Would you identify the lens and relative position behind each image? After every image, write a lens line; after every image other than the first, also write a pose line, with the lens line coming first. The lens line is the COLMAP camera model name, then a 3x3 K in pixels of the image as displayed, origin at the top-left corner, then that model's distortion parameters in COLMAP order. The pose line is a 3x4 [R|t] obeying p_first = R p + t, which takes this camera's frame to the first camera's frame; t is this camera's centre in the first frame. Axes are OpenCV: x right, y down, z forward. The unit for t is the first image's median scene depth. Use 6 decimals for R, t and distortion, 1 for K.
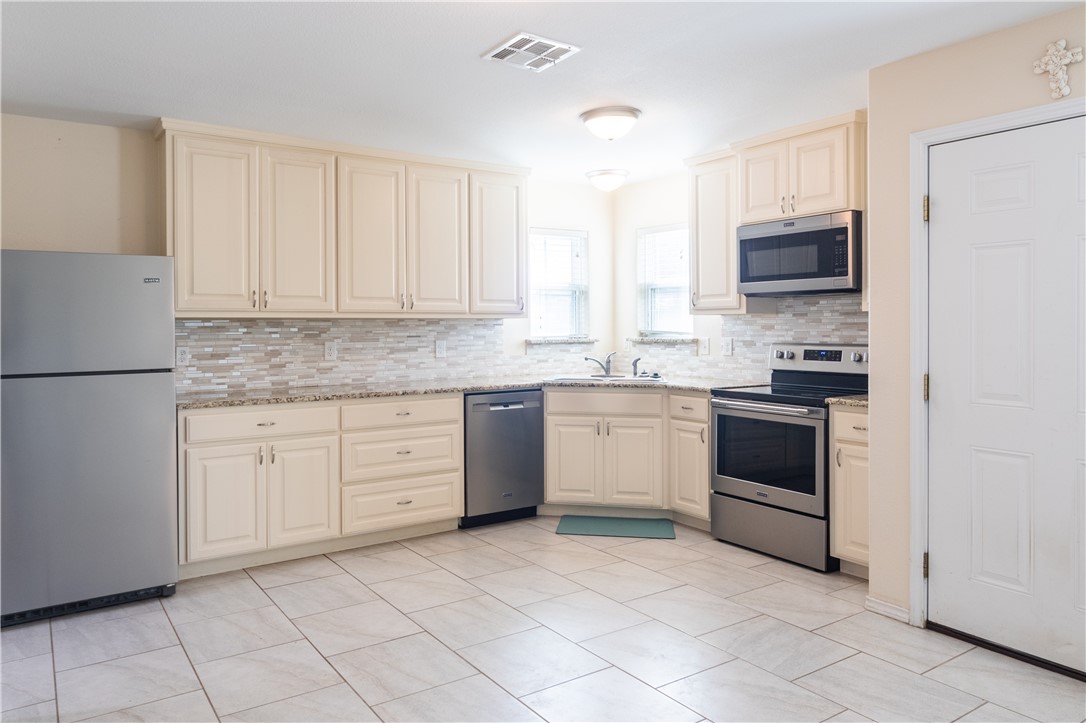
lens RADIAL K [[768.0, 0, 544.9], [0, 768.0, 330.4], [0, 0, 1]] dist [-0.002476, -0.000061]
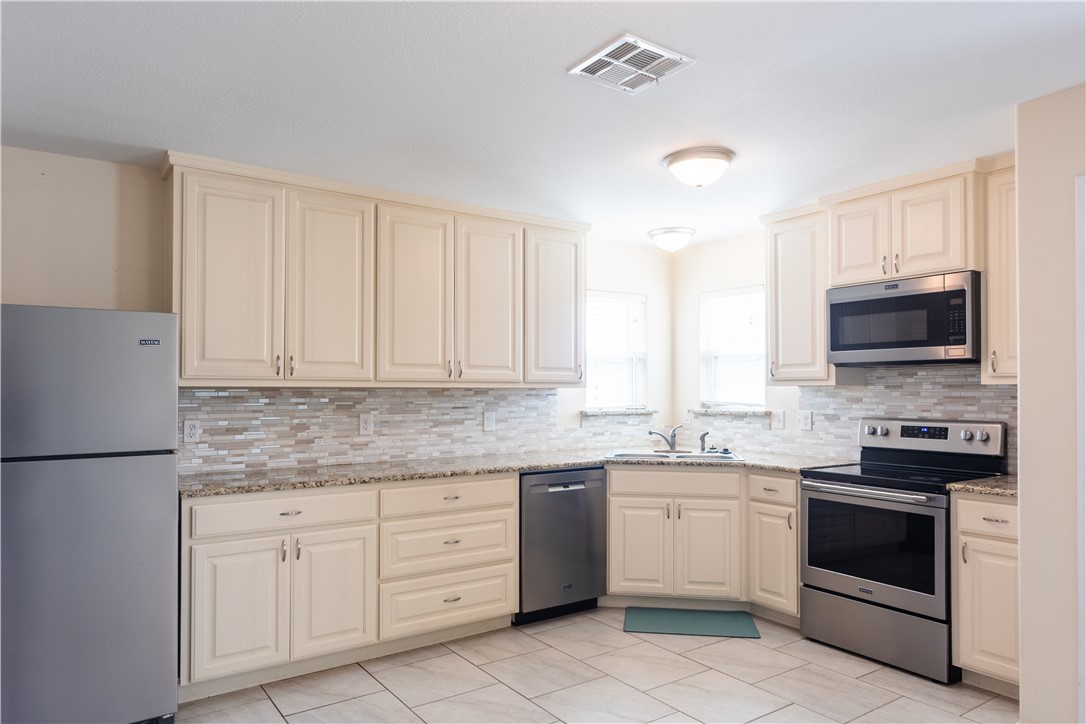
lens RADIAL K [[667.2, 0, 582.2], [0, 667.2, 379.6], [0, 0, 1]] dist [-0.000614, -0.000634]
pose [[0.998012, 0.005803, 0.062750, -0.083222], [-0.004686, 0.999828, -0.017927, -0.012615], [-0.062843, 0.017598, 0.997868, 0.226794]]
